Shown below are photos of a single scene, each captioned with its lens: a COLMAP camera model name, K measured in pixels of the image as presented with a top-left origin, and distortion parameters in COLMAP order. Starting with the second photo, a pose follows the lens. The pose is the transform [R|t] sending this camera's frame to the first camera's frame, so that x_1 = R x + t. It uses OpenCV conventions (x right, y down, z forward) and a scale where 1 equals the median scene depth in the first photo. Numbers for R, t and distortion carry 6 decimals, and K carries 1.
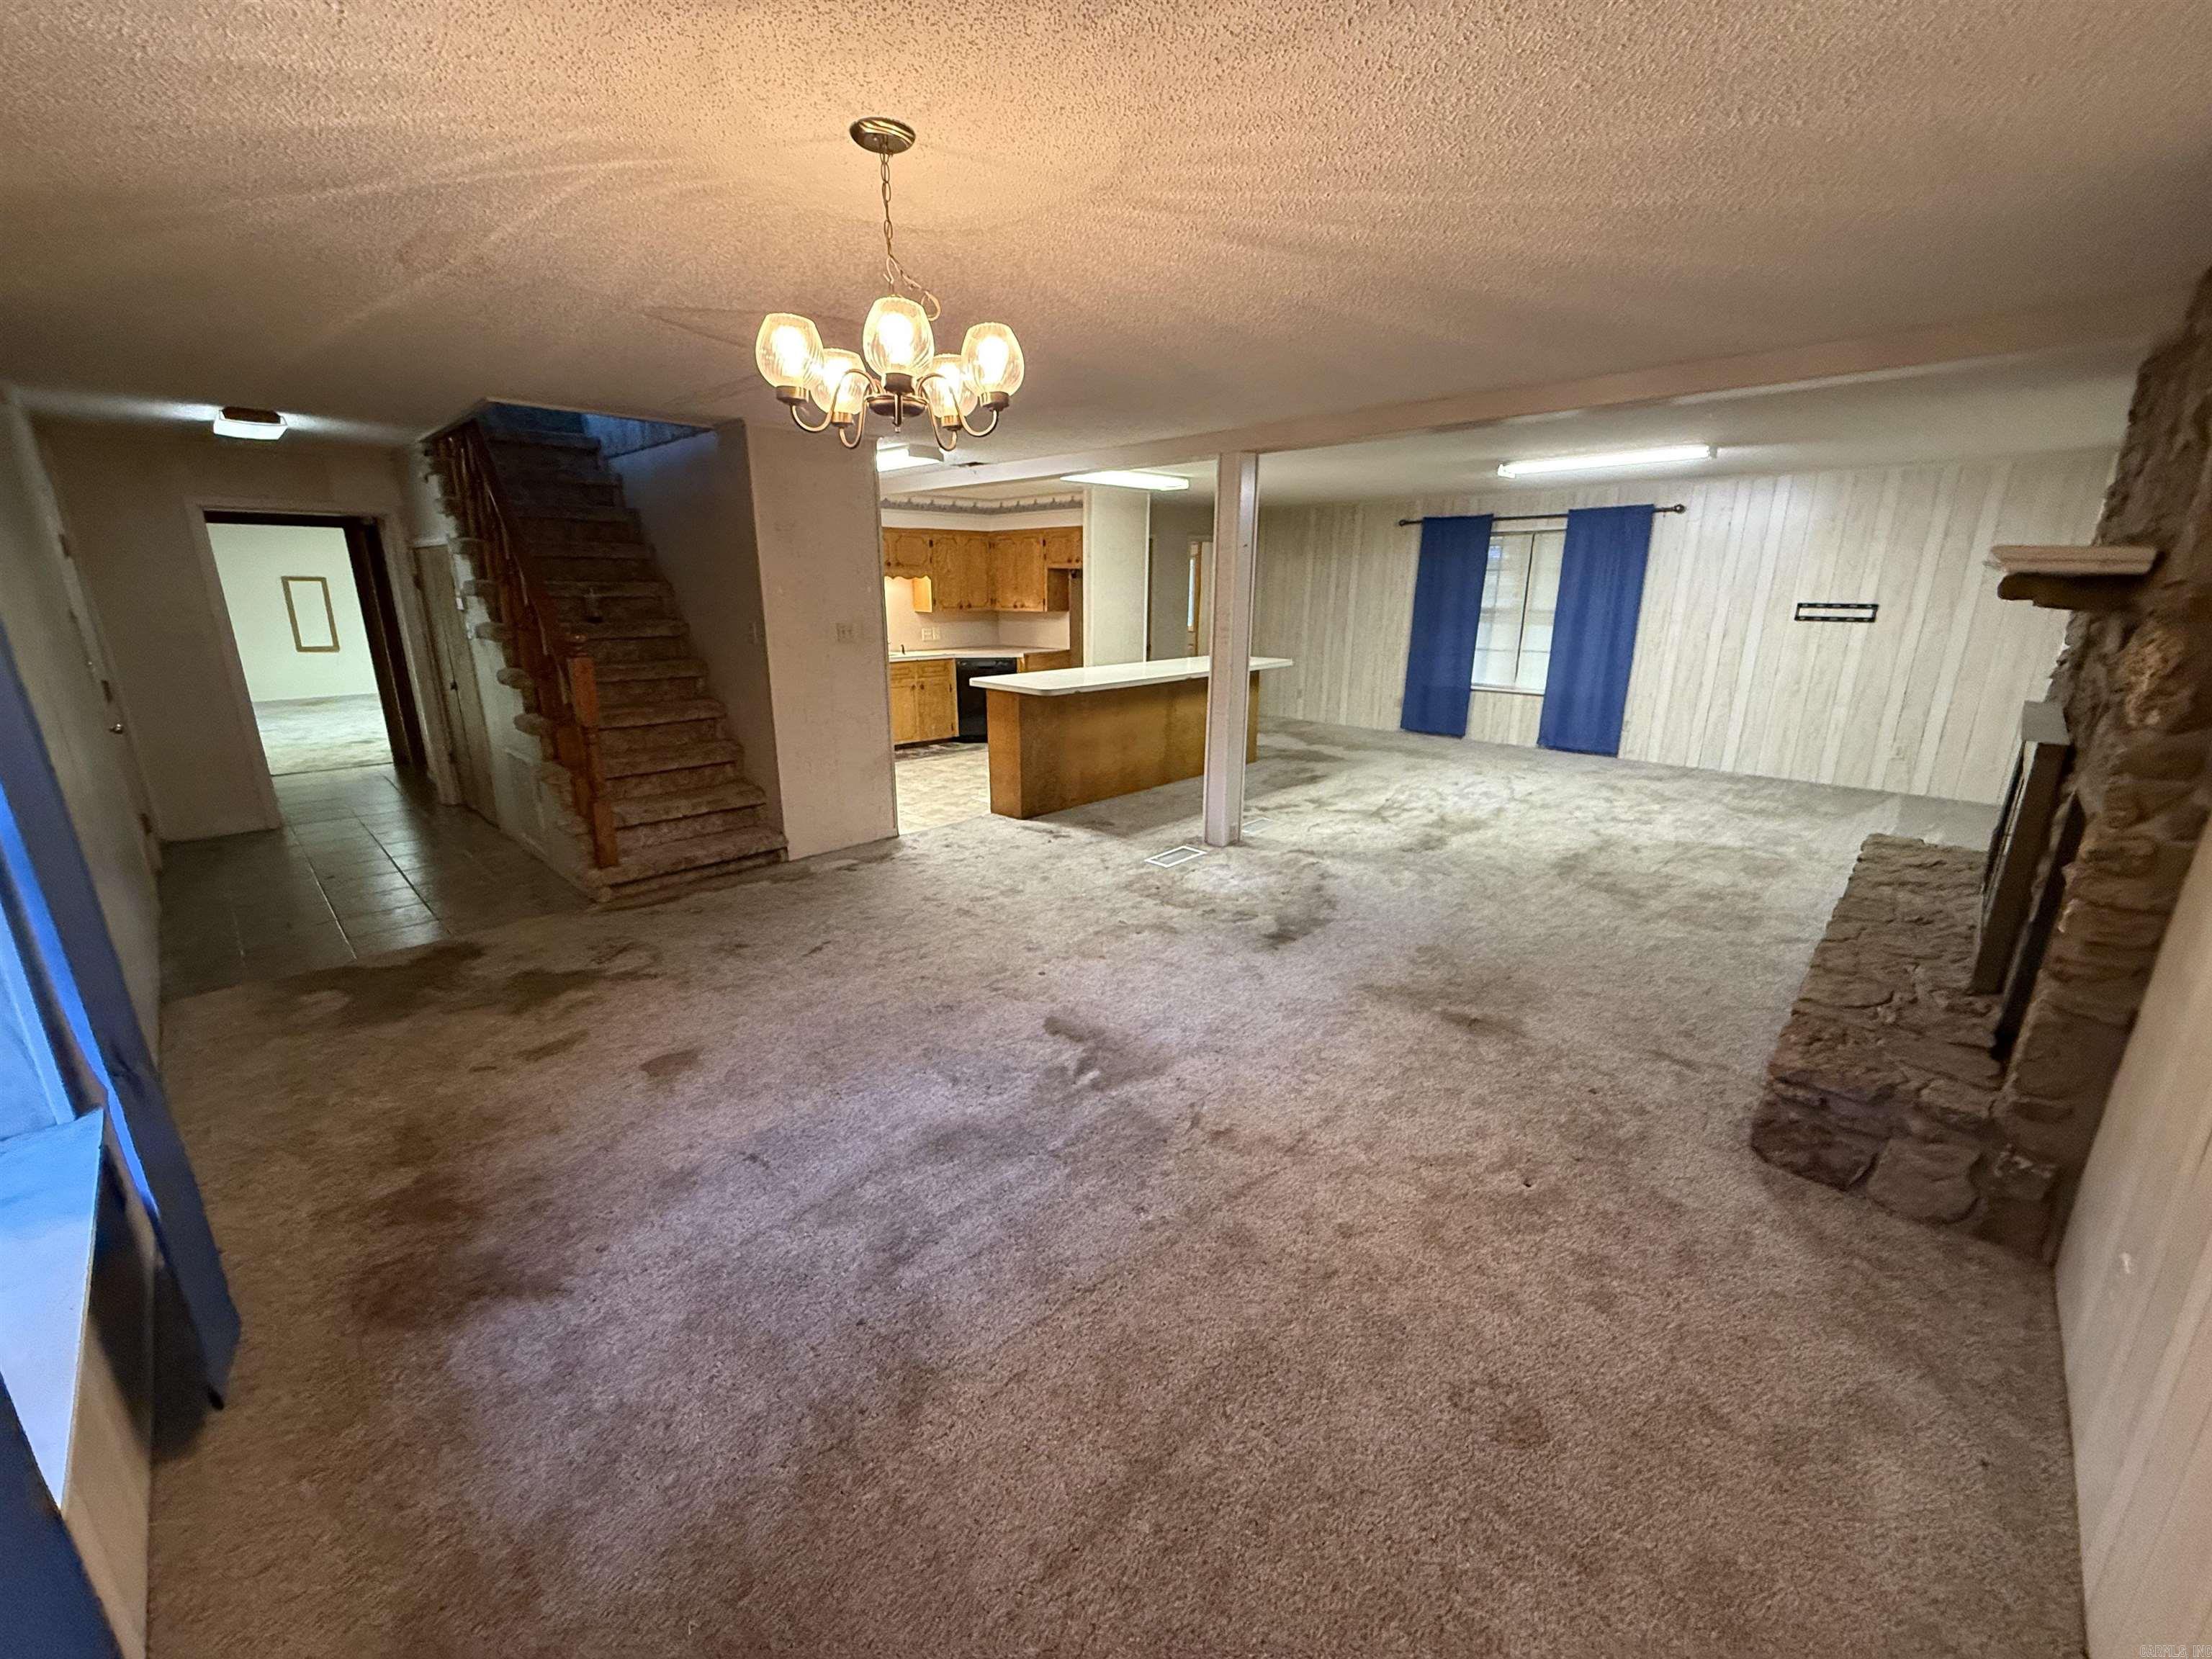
lens RADIAL K [[881.2, 0, 1089.5], [0, 881.2, 837.8], [0, 0, 1]] dist [0.000041, 0.000194]
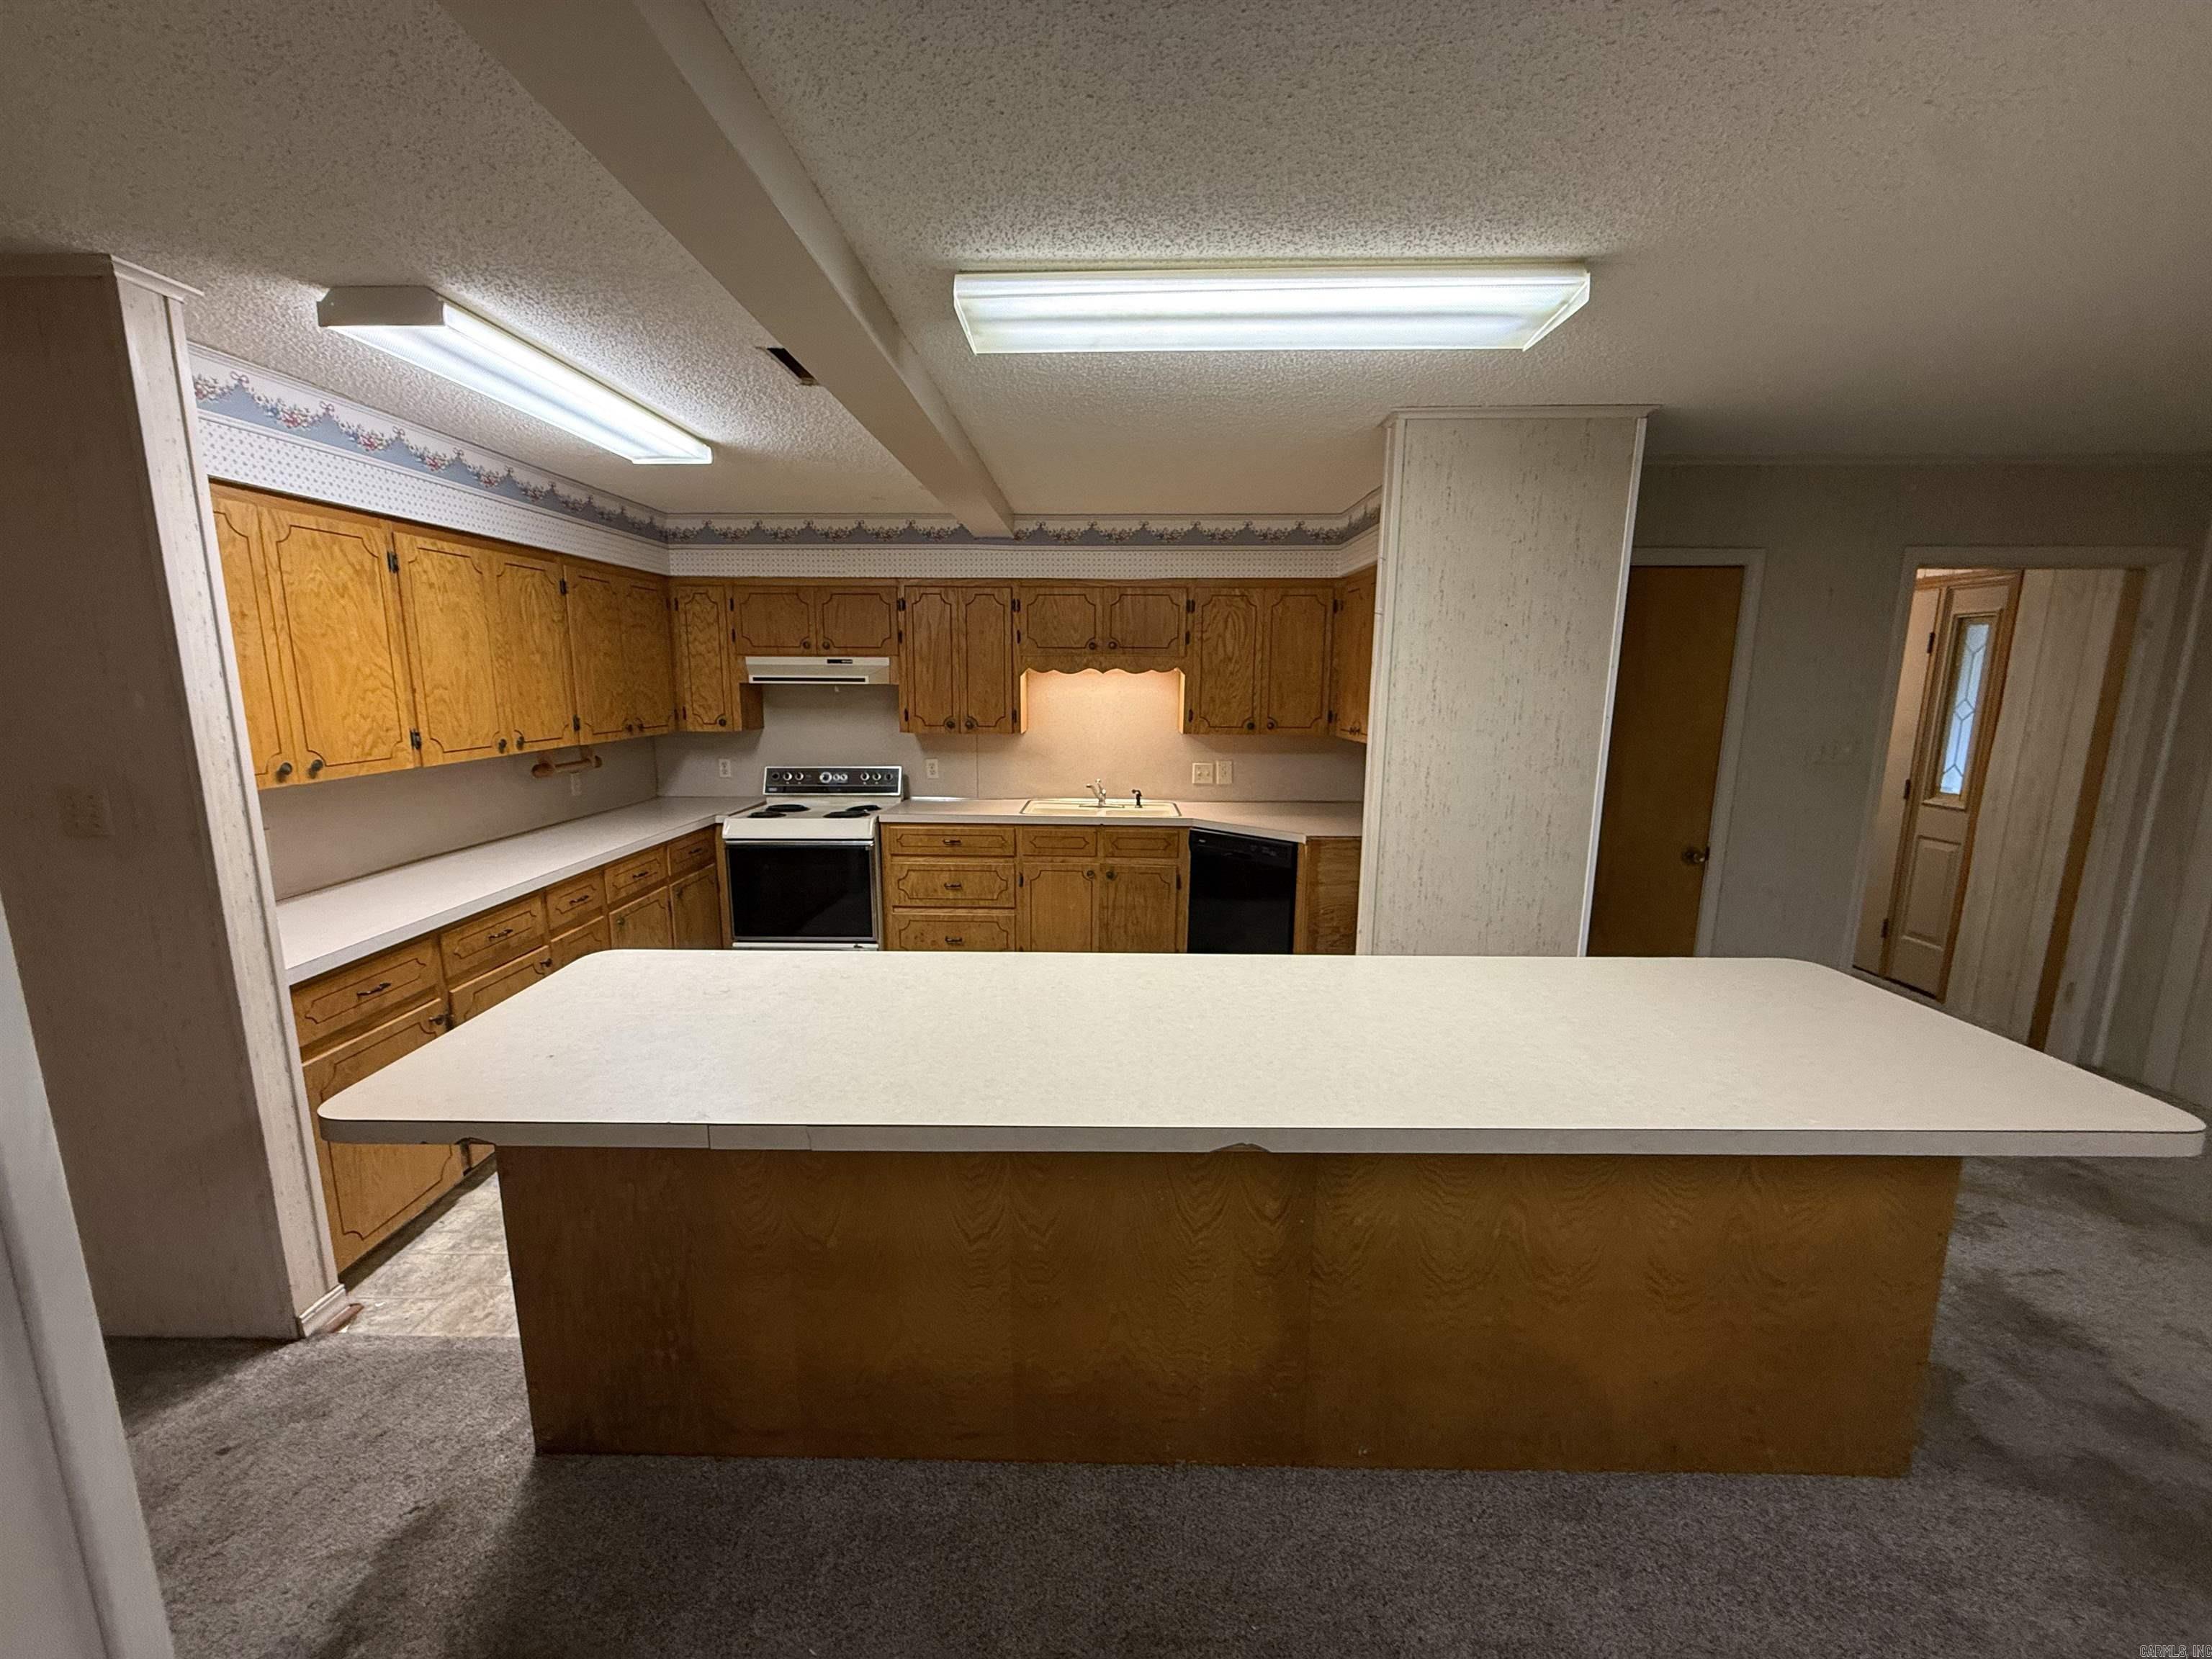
lens RADIAL K [[881.2, 0, 1095.6], [0, 881.2, 828.0], [0, 0, 1]] dist [0.000041, 0.000194]
pose [[0.688193, 0.125811, -0.714536, 0.167798], [-0.201569, 0.979233, -0.021721, -0.179703], [0.696965, 0.158977, 0.699261, 0.604779]]
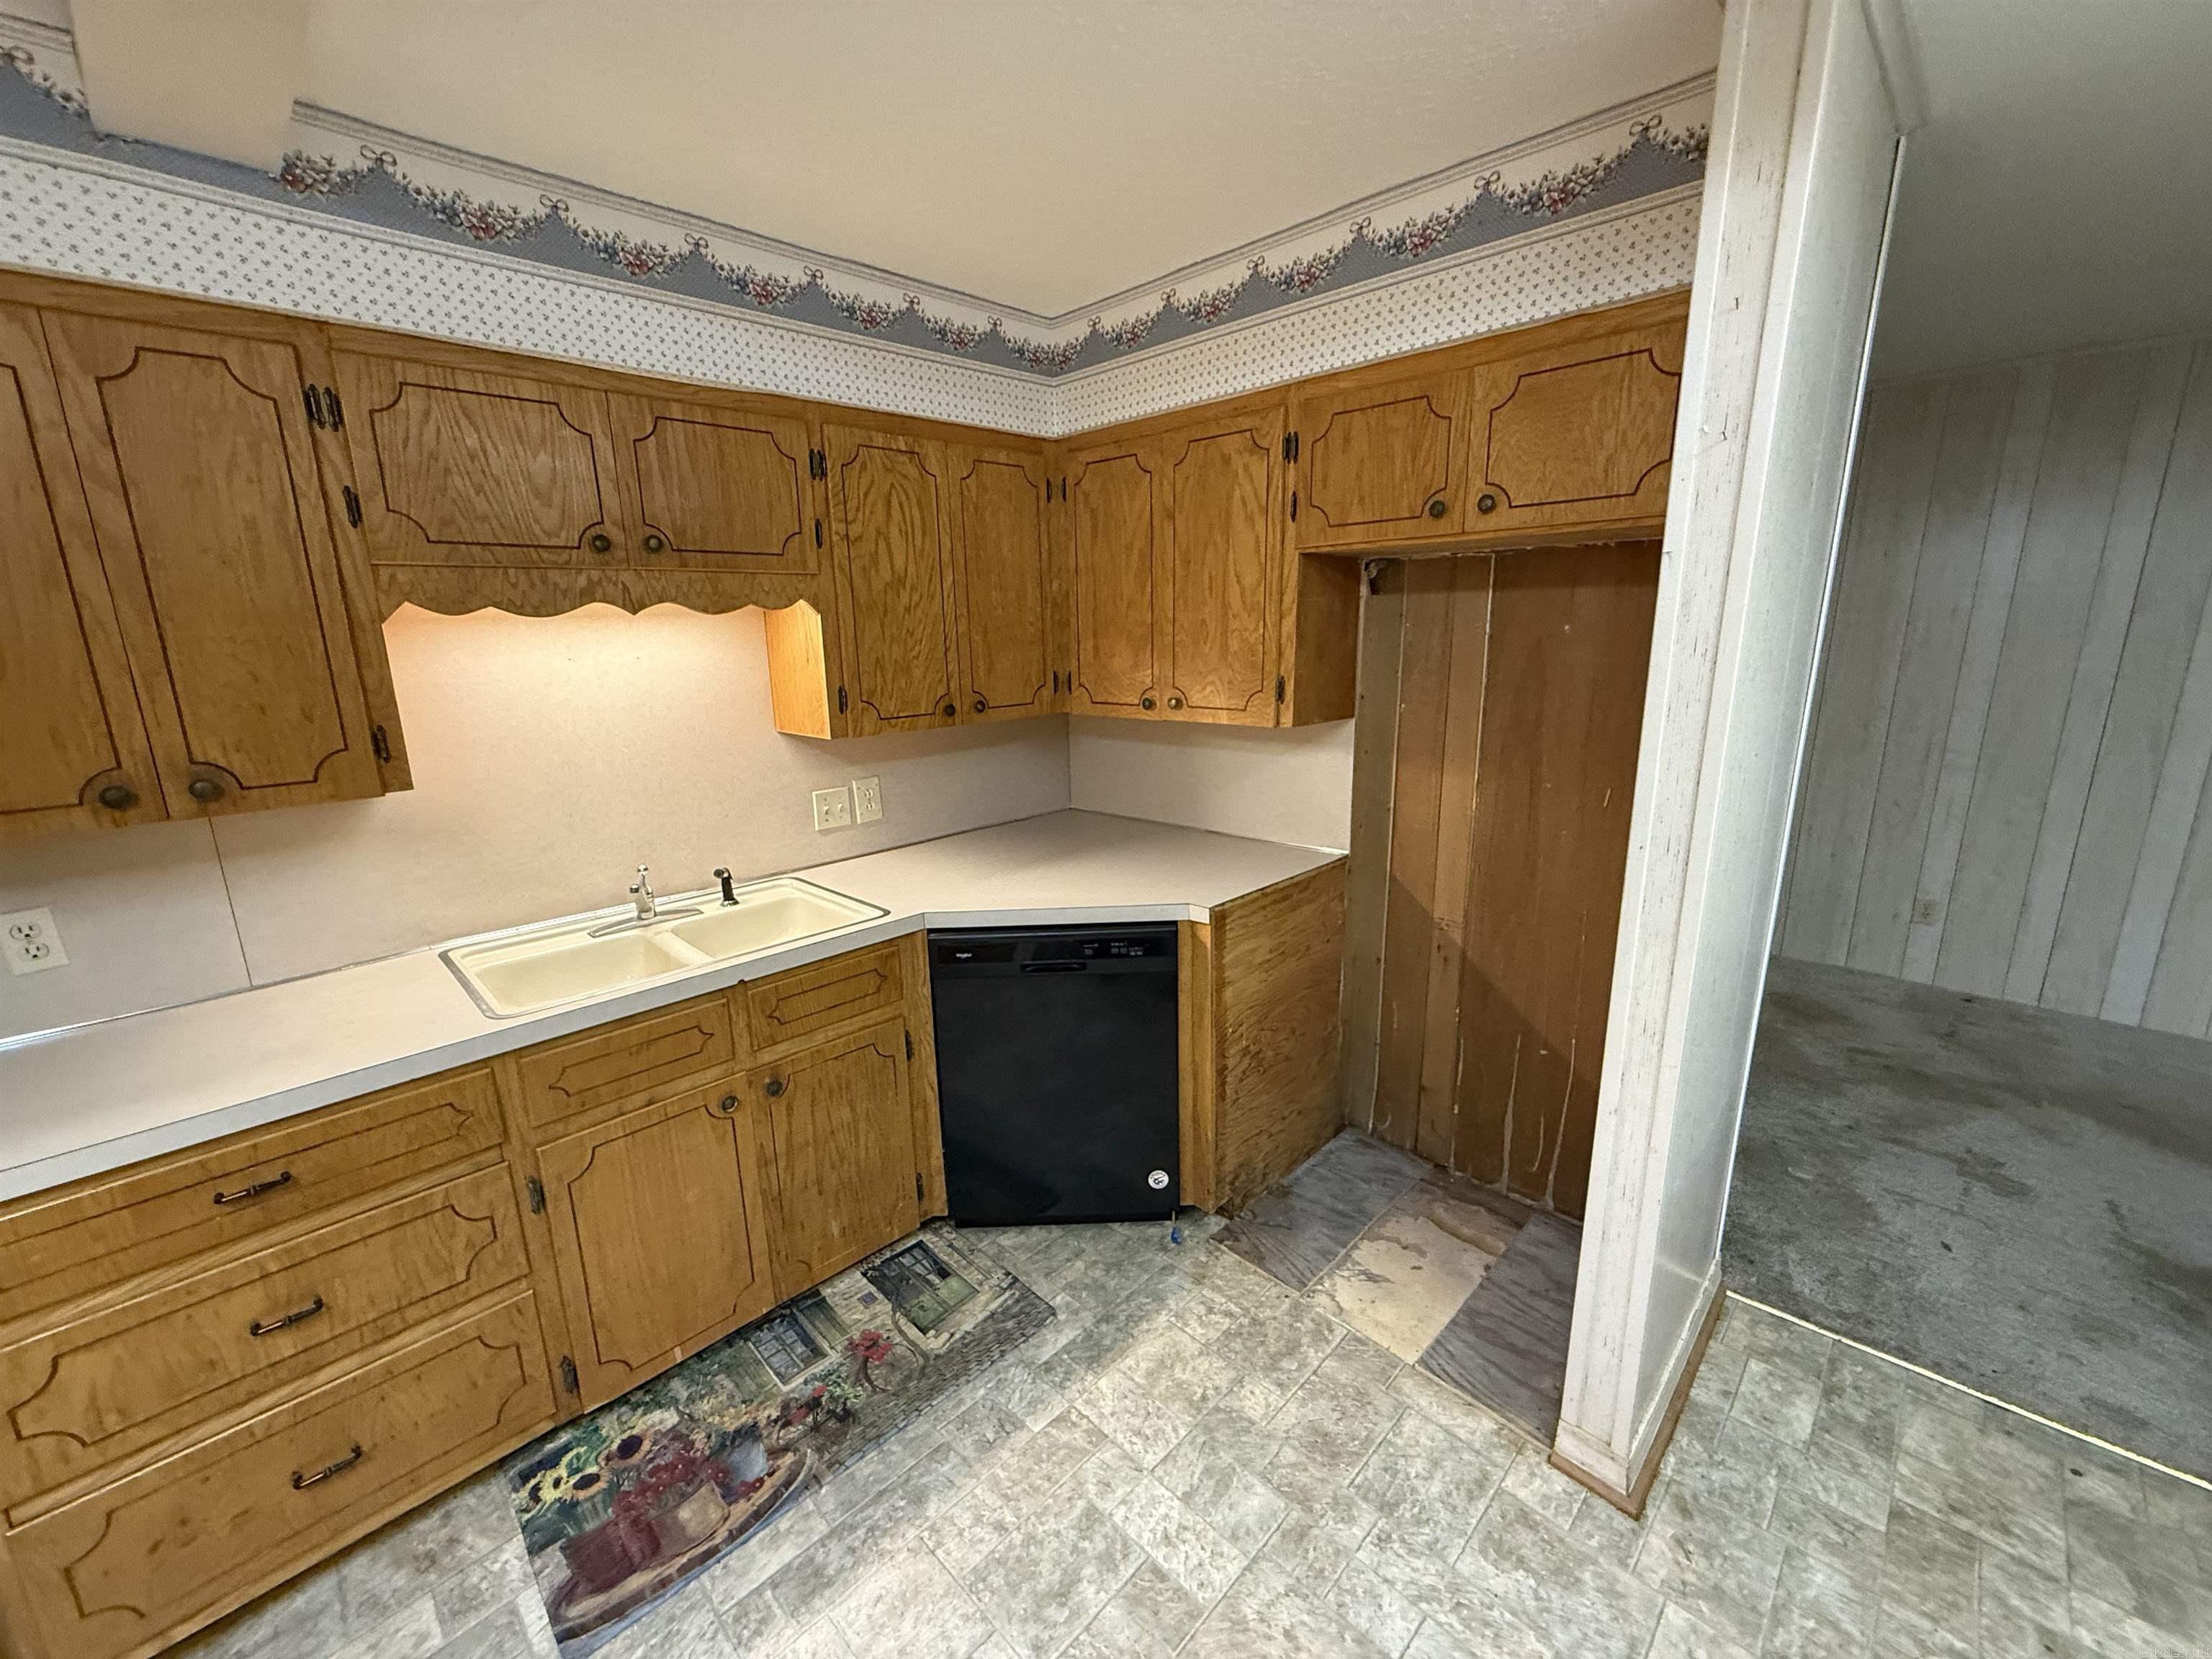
lens RADIAL K [[881.2, 0, 1090.9], [0, 881.2, 827.4], [0, 0, 1]] dist [0.000041, 0.000194]
pose [[0.999575, -0.024385, -0.015944, -0.101387], [0.023560, 0.998470, -0.050029, -0.217065], [0.017140, 0.049632, 0.998620, 0.750481]]
